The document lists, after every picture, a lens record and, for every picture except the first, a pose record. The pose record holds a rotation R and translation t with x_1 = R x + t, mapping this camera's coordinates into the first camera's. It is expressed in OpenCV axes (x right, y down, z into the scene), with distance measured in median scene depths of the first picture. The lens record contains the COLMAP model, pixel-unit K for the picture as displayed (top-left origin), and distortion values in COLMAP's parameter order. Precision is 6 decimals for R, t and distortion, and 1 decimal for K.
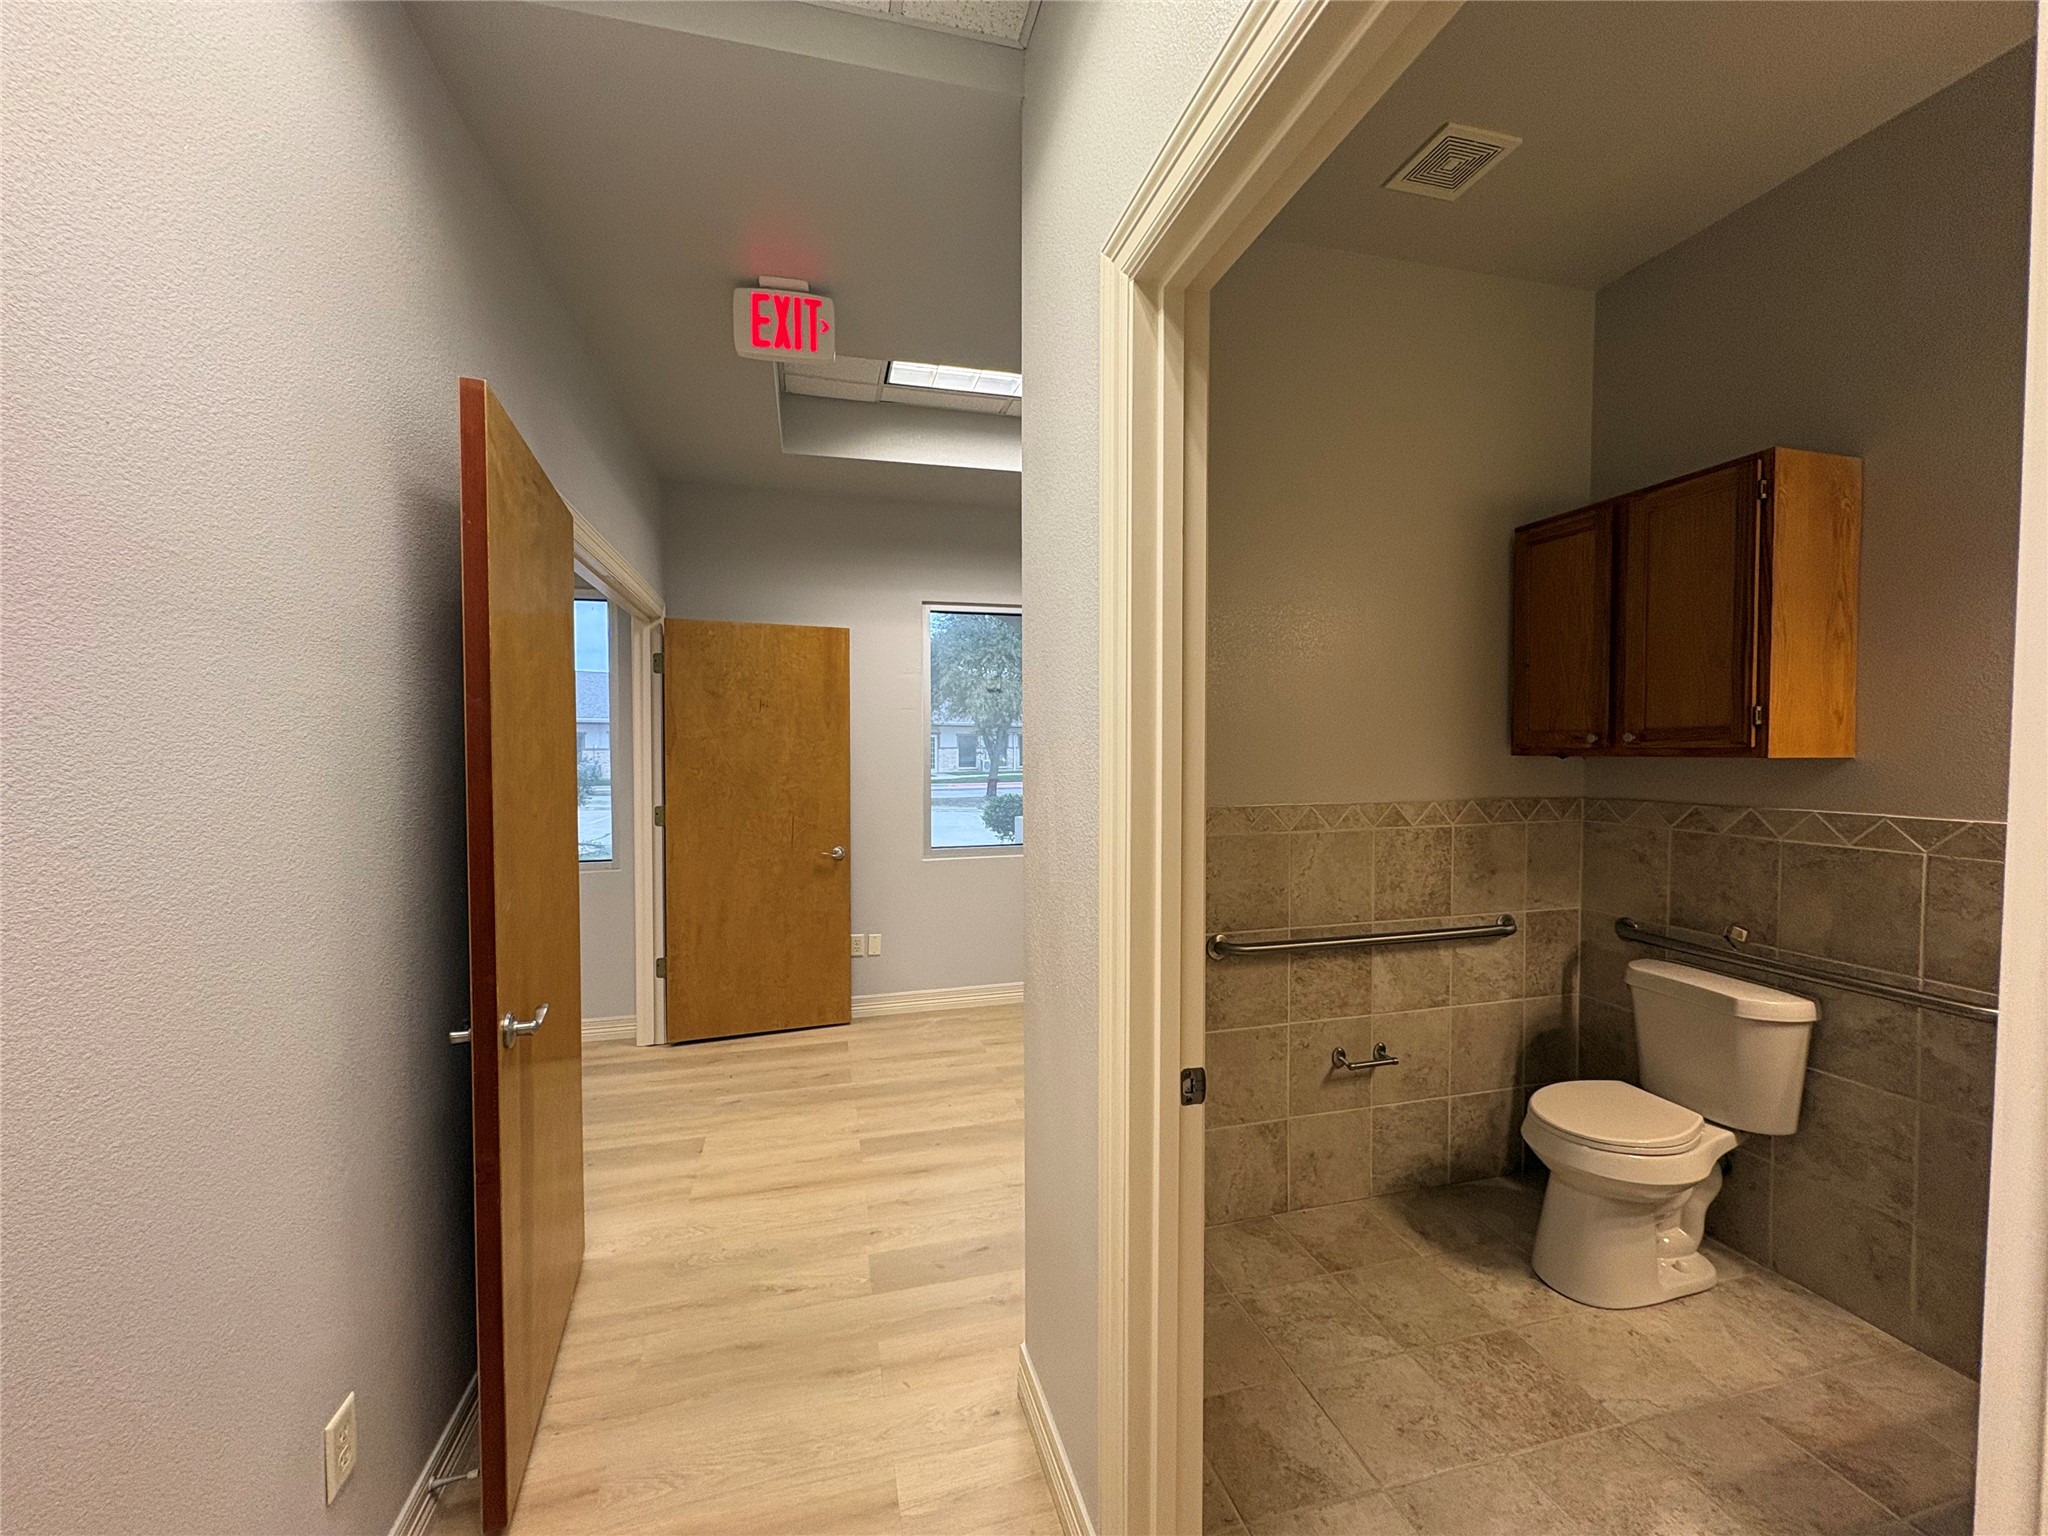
lens RADIAL K [[813.5, 0, 1026.8], [0, 813.5, 770.6], [0, 0, 1]] dist [0.000559, 0.000009]
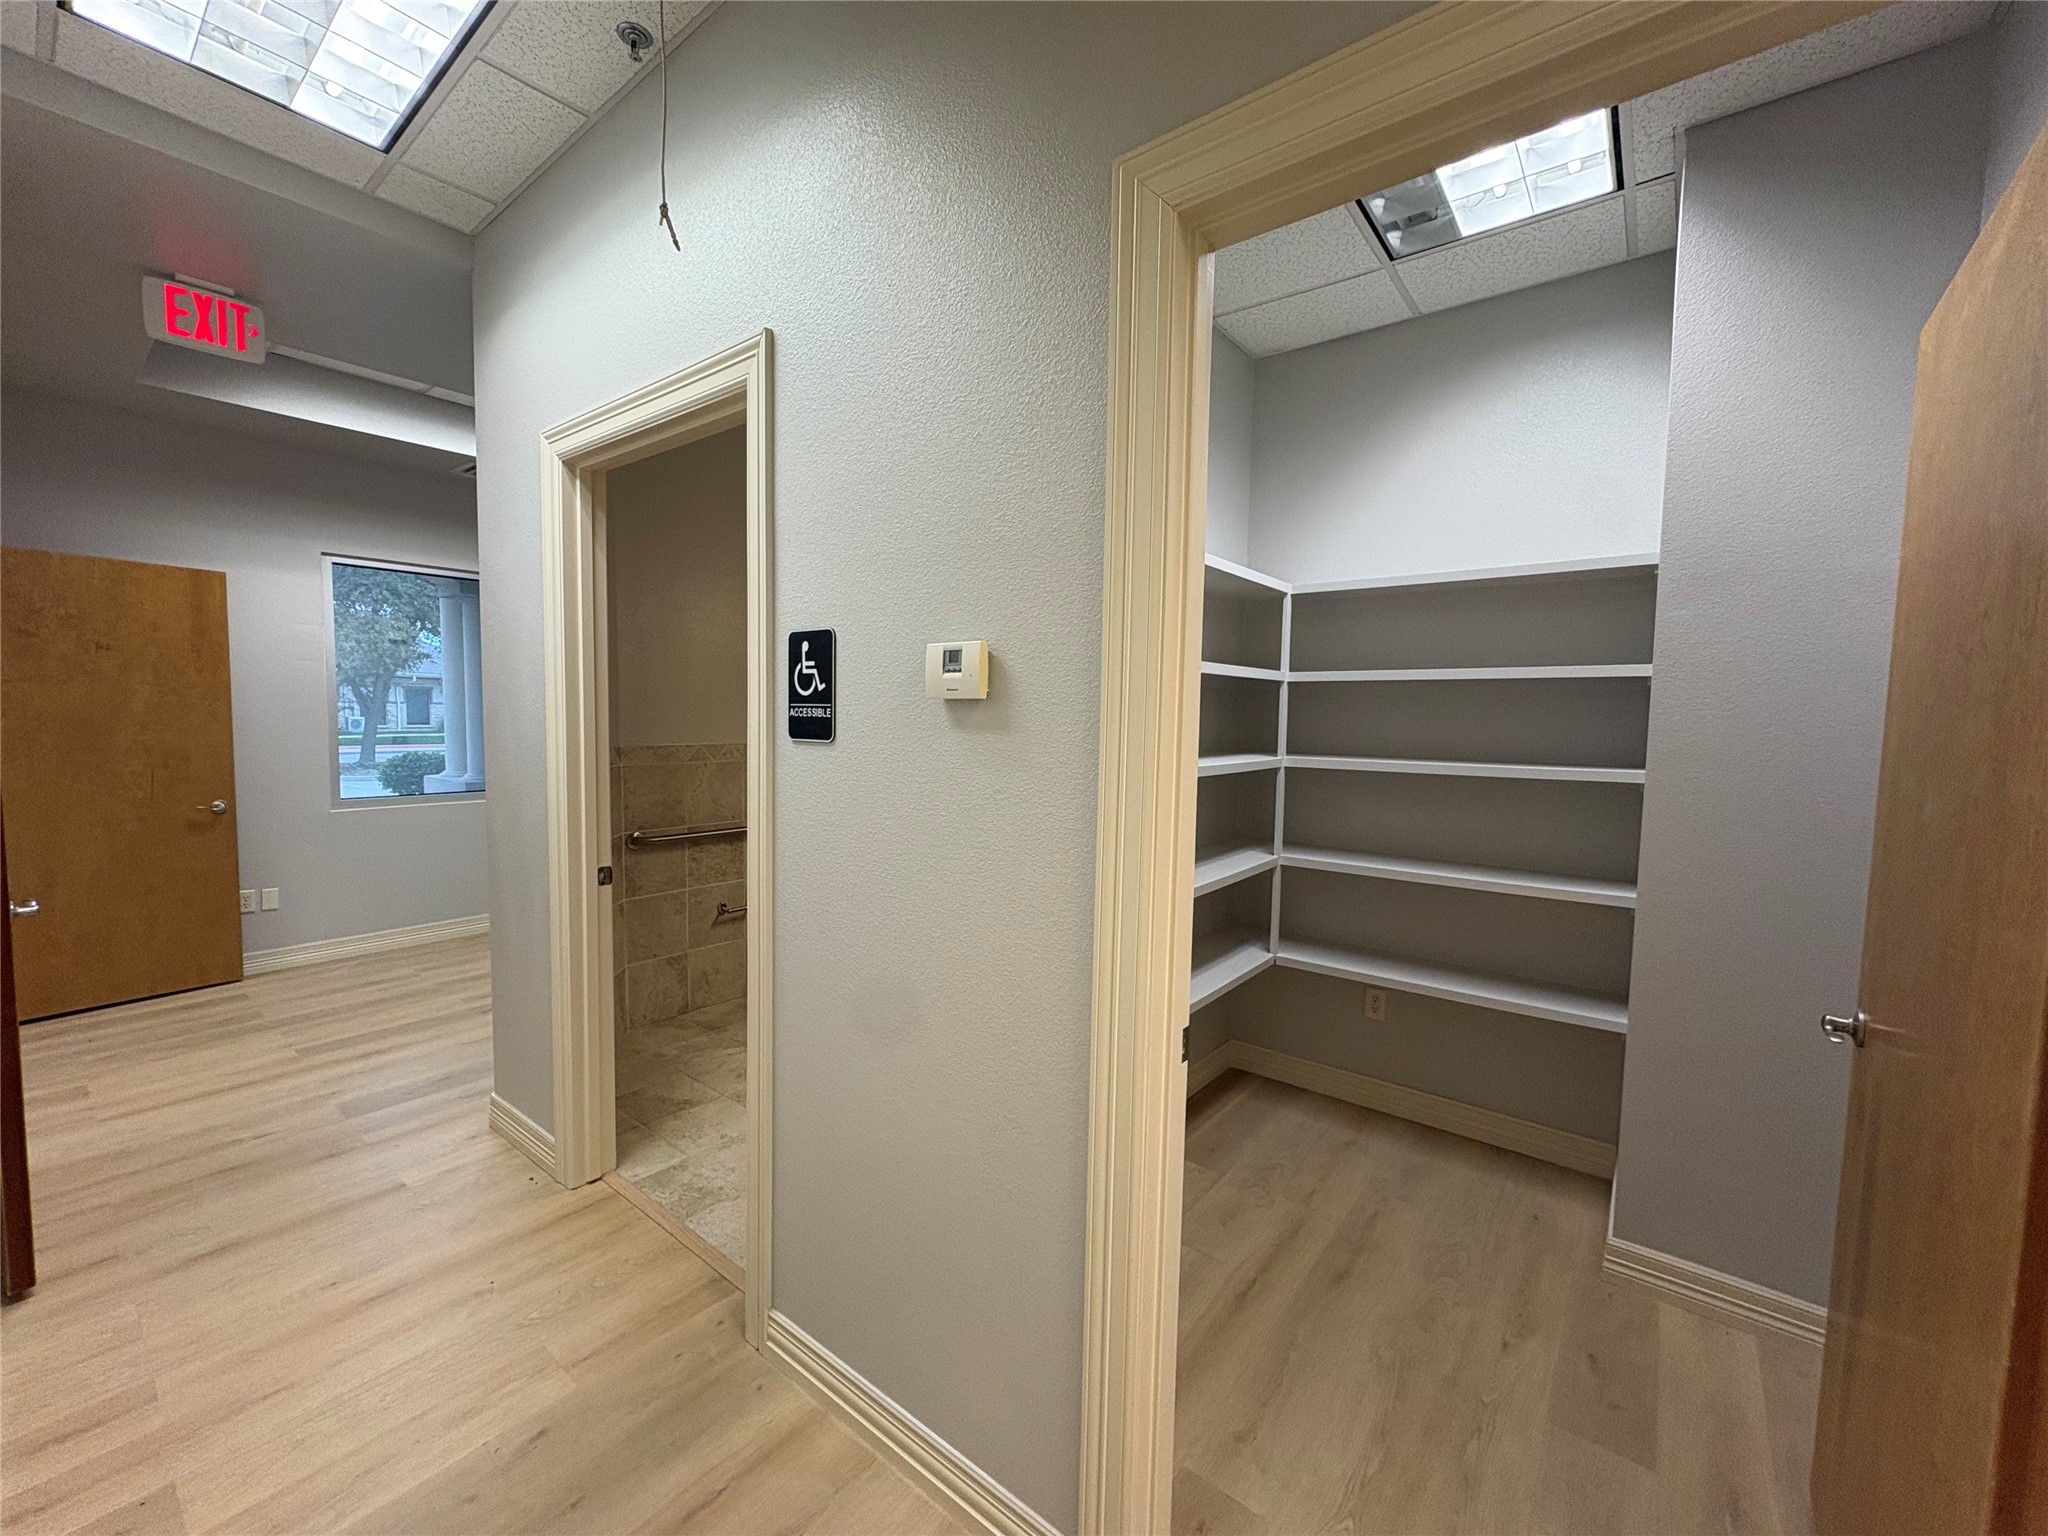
lens RADIAL K [[813.5, 0, 1026.8], [0, 813.5, 770.6], [0, 0, 1]] dist [0.000559, 0.000009]
pose [[0.799164, -0.023903, 0.600638, -0.076528], [-0.003838, 0.998986, 0.044862, 0.019838], [-0.601101, -0.038157, 0.798262, -0.574371]]
